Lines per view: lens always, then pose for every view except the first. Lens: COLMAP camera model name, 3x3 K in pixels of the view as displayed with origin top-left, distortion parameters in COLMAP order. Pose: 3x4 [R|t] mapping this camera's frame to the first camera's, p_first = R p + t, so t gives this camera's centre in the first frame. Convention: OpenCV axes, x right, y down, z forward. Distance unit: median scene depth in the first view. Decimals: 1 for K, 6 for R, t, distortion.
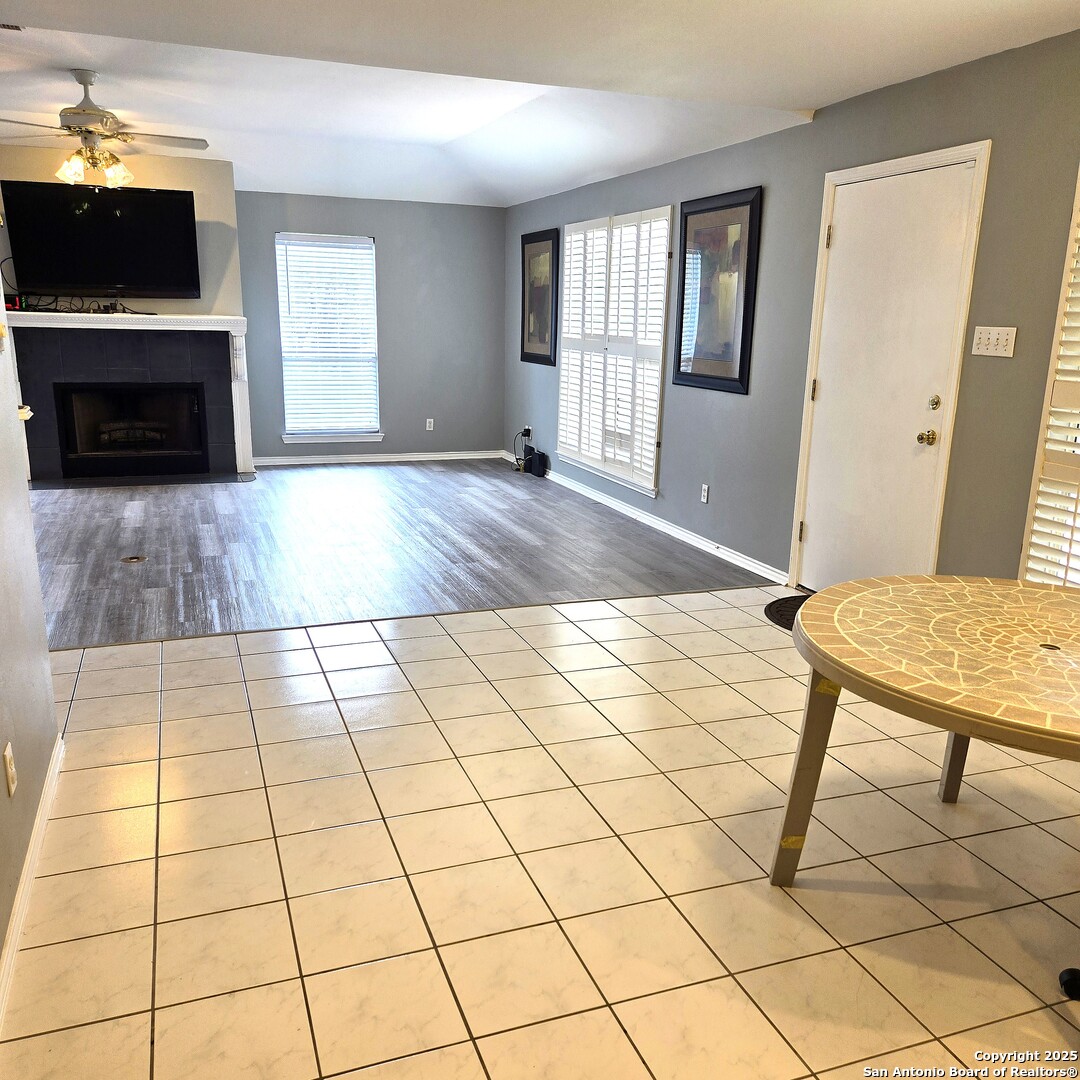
lens RADIAL K [[962.8, 0, 554.1], [0, 962.8, 562.2], [0, 0, 1]] dist [0.060954, -0.077923]
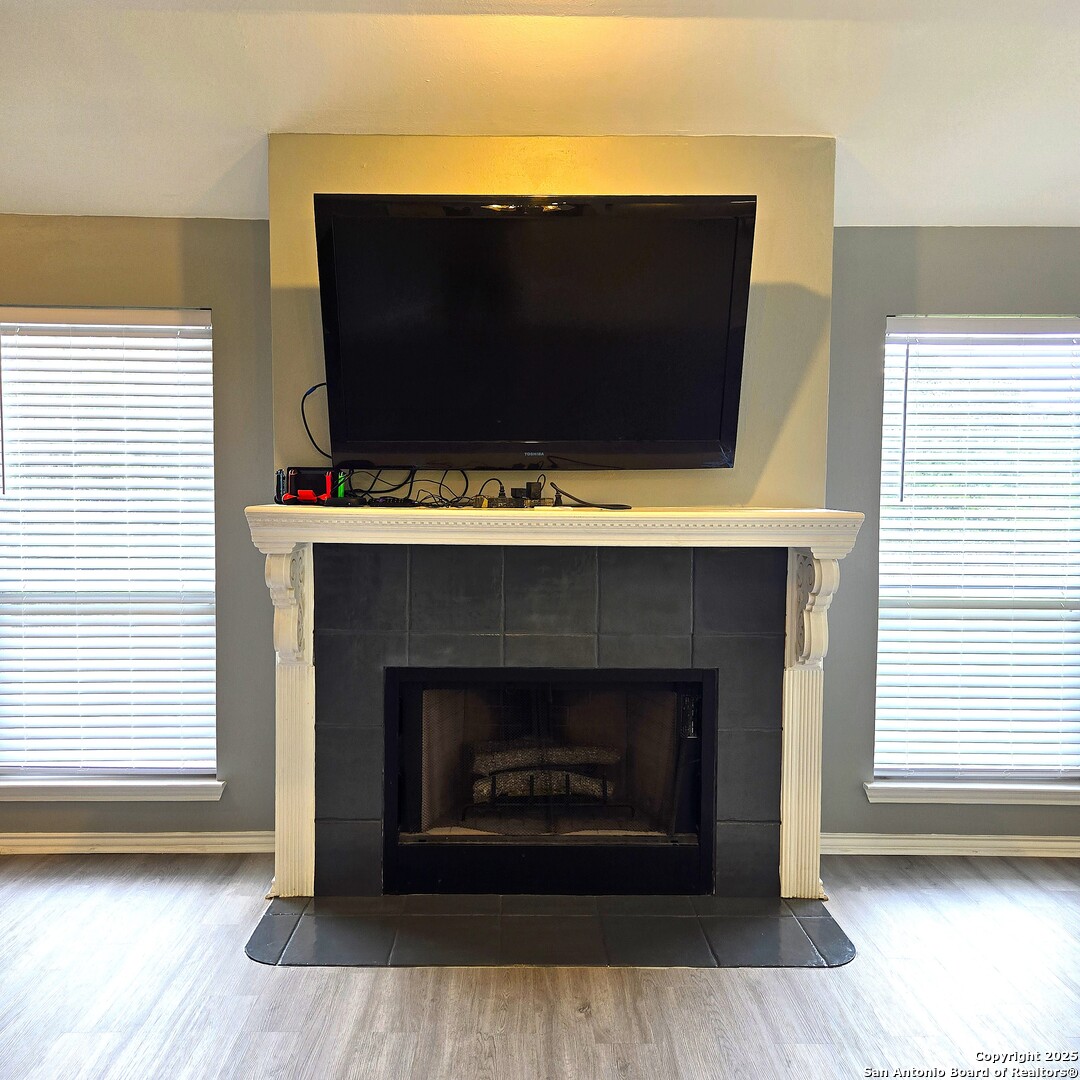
lens RADIAL K [[962.8, 0, 511.9], [0, 962.8, 531.6], [0, 0, 1]] dist [0.060954, -0.077923]
pose [[0.932503, 0.004203, -0.361138, -0.314548], [-0.077783, 0.978804, -0.189453, -0.168196], [0.352687, 0.204756, 0.913064, 0.629141]]
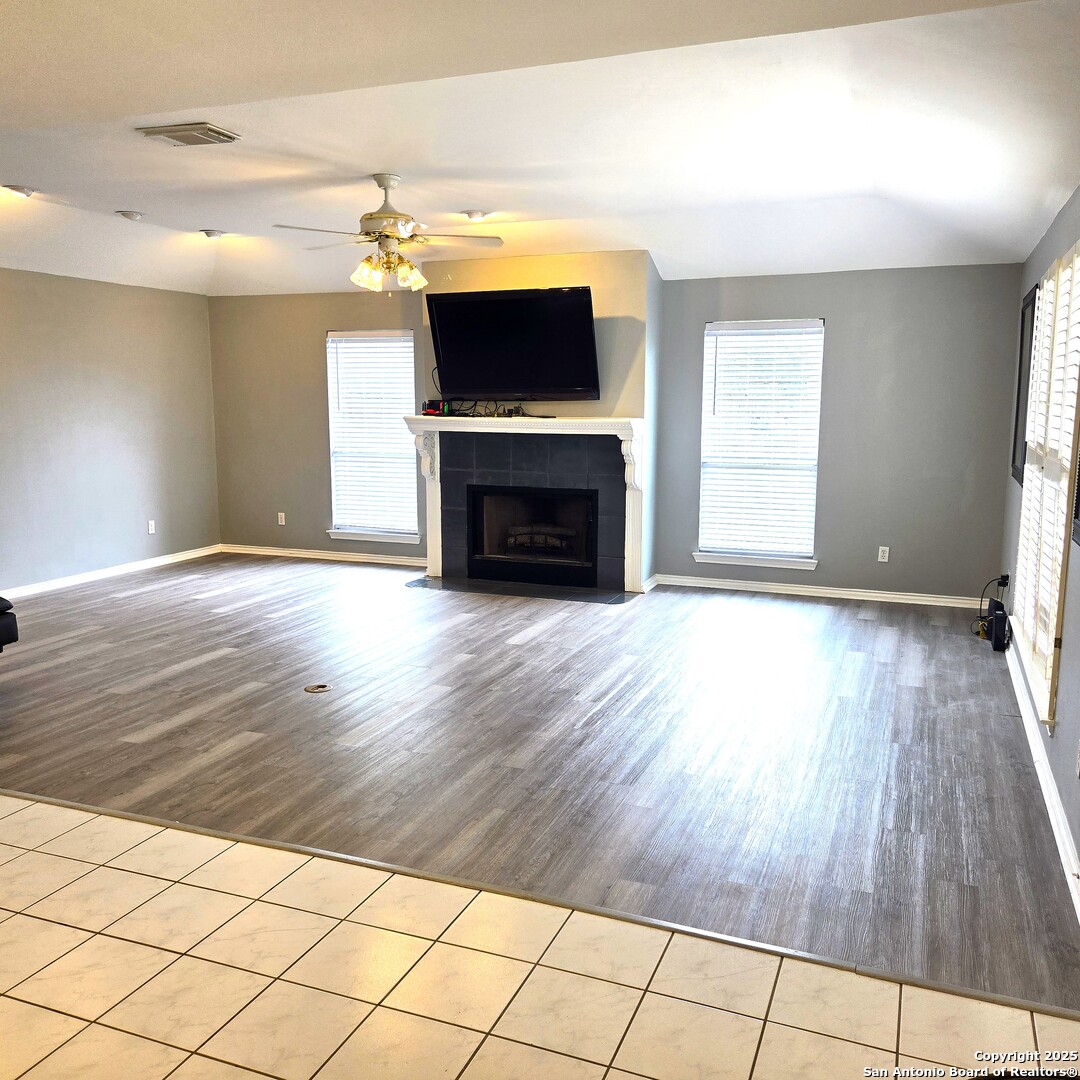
lens RADIAL K [[962.8, 0, 547.4], [0, 962.8, 539.7], [0, 0, 1]] dist [0.060954, -0.077923]
pose [[0.733537, 0.082751, -0.674593, 0.228661], [-0.156556, 0.986441, -0.049231, -0.092135], [0.661372, 0.141724, 0.736547, 0.328629]]
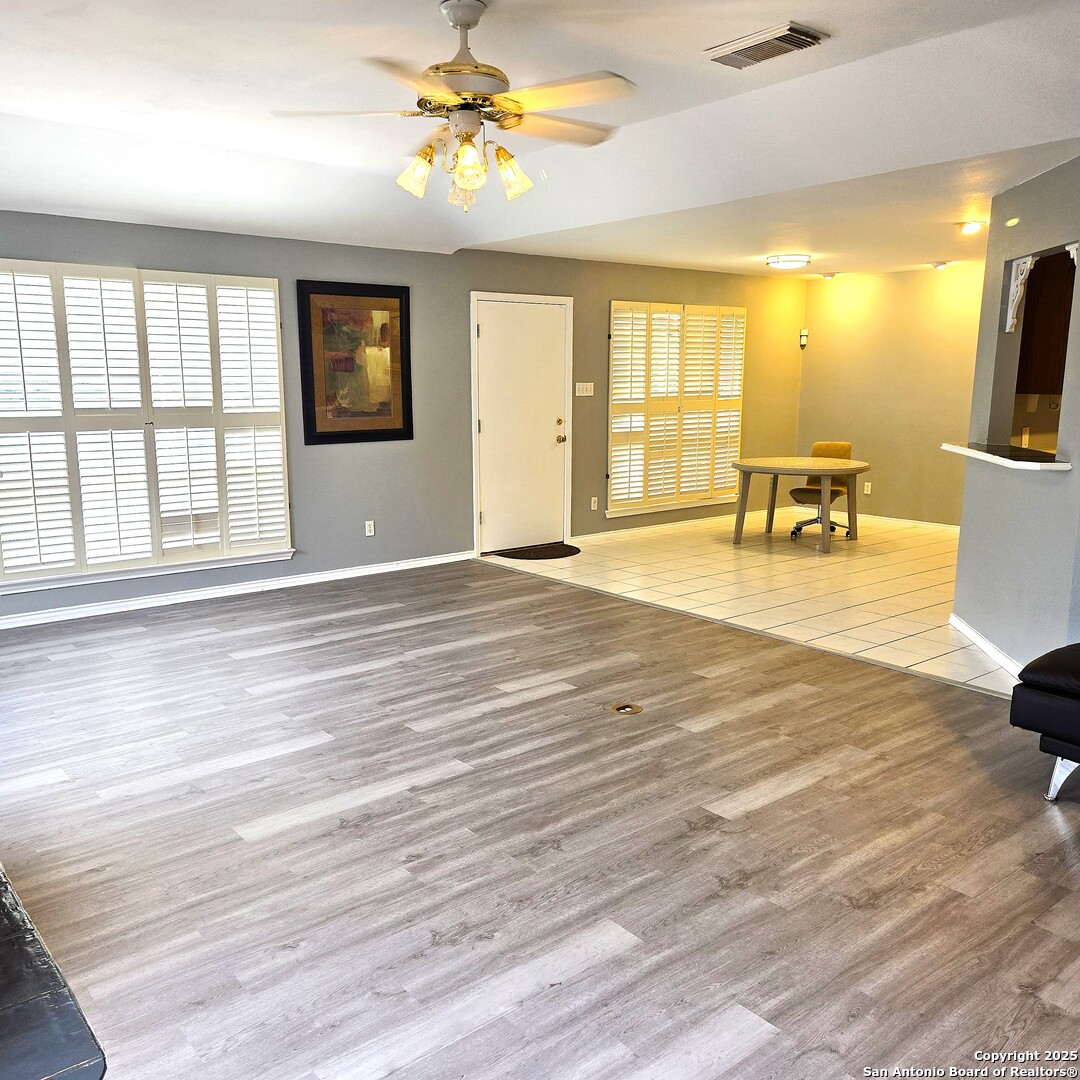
lens RADIAL K [[962.8, 0, 541.2], [0, 962.8, 543.0], [0, 0, 1]] dist [0.060954, -0.077923]
pose [[-0.317231, -0.191709, 0.928769, -0.801468], [0.228259, 0.935128, 0.270986, -0.258410], [-0.920468, 0.297965, -0.252893, 0.876701]]
